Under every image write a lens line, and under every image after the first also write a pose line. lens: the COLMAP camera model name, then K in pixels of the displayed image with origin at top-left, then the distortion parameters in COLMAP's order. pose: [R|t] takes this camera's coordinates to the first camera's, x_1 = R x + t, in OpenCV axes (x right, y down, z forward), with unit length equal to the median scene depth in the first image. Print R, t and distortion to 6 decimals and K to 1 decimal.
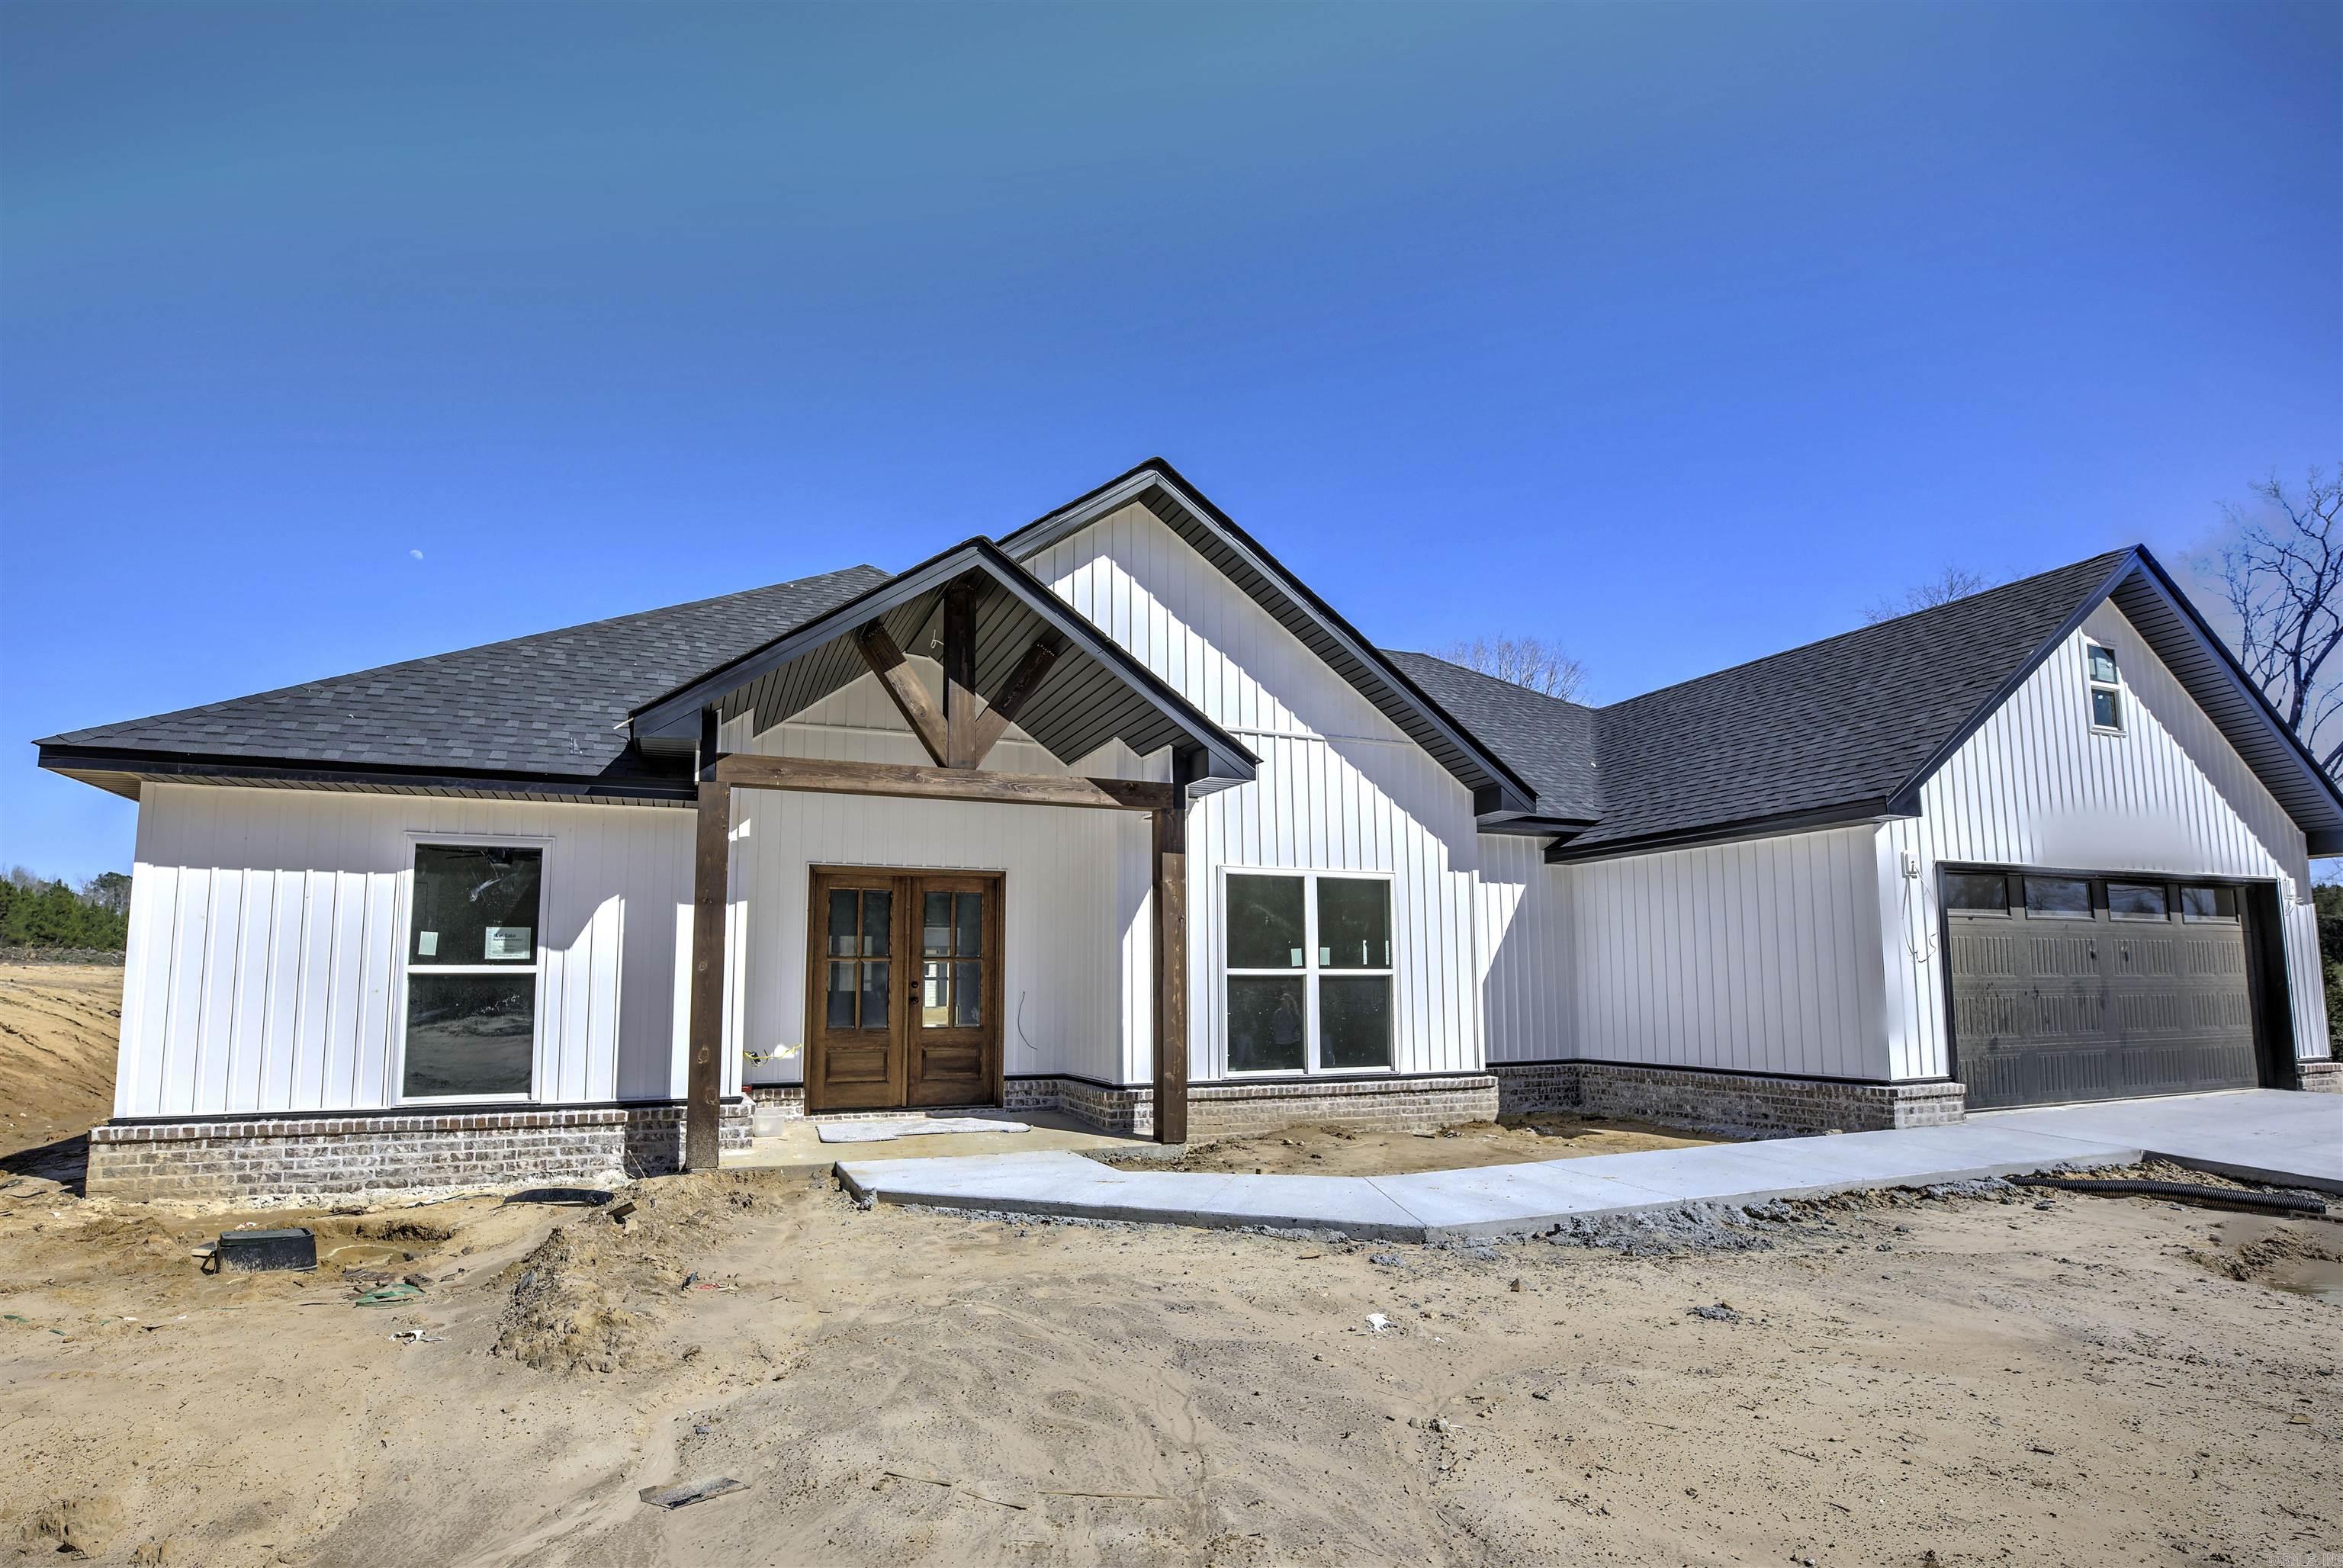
lens RADIAL K [[987.6, 0, 1171.7], [0, 987.6, 937.5], [0, 0, 1]] dist [-0.022326, -0.000436]
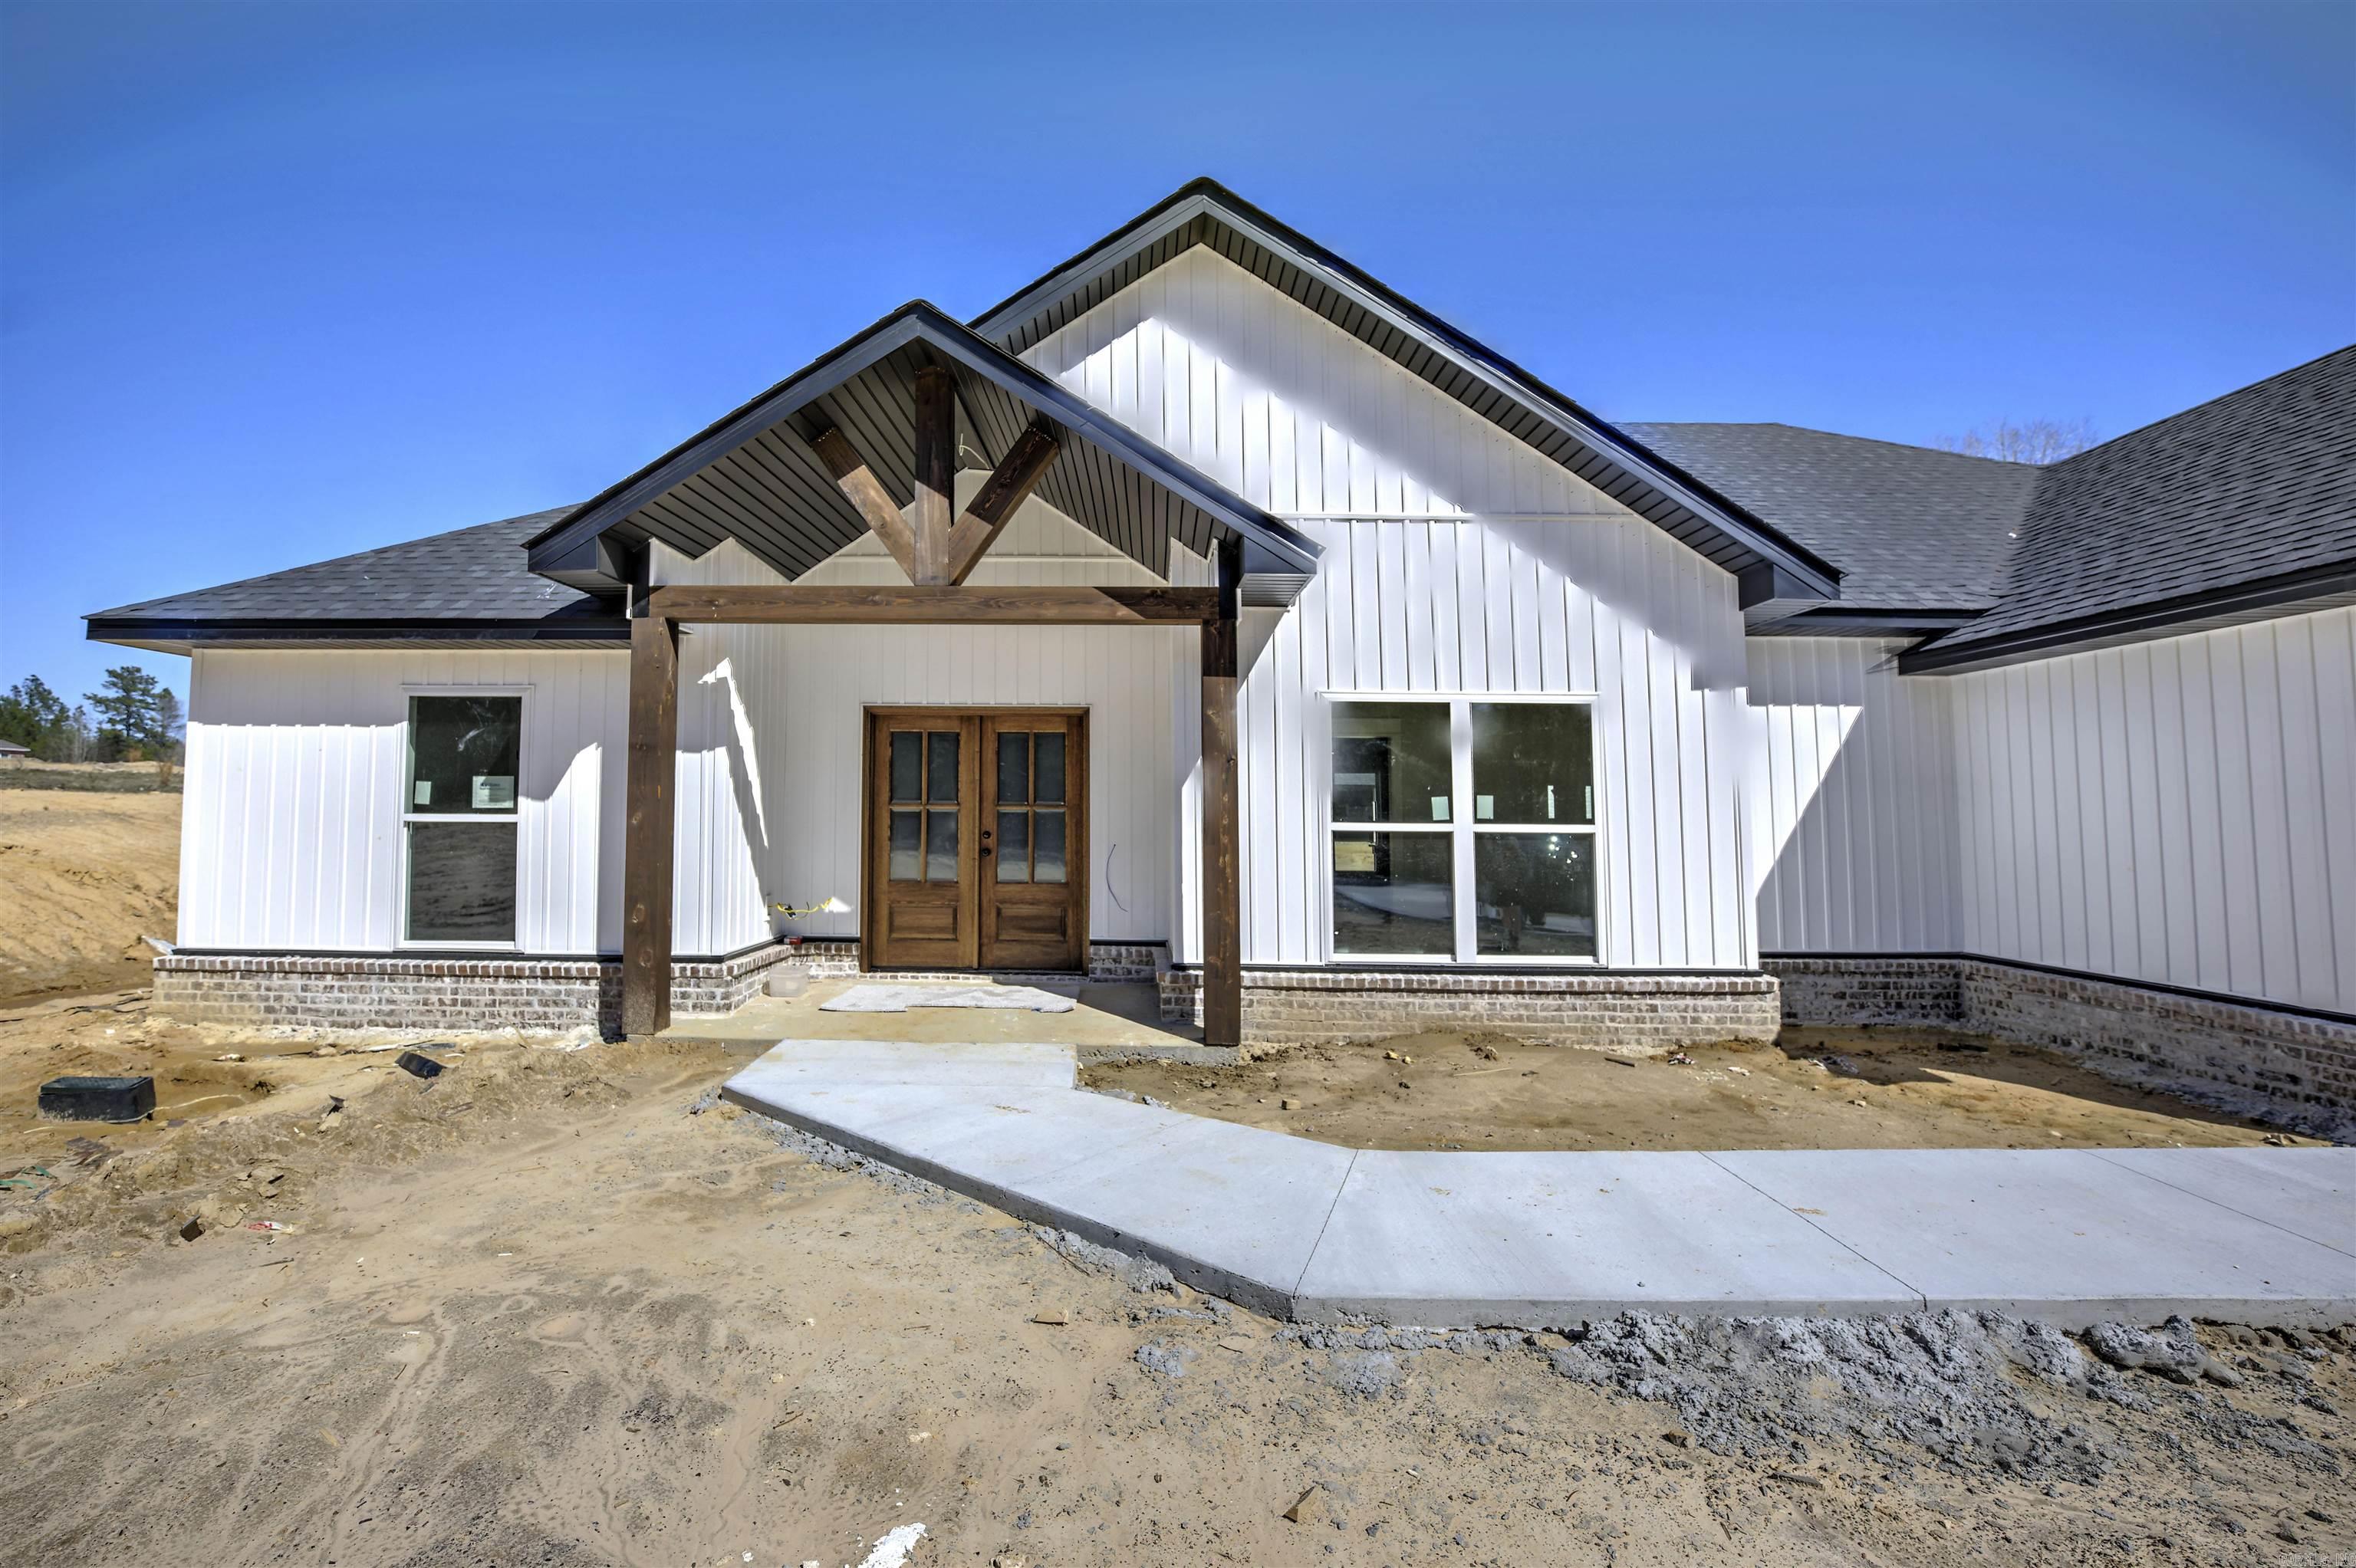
lens RADIAL K [[943.3, 0, 1164.4], [0, 943.3, 781.5], [0, 0, 1]] dist [-0.018795, 0.000251]
pose [[0.921627, -0.000644, -0.388076, 0.258259], [0.003058, 0.999980, 0.005602, -0.006624], [0.388065, -0.006349, 0.921610, 0.298839]]
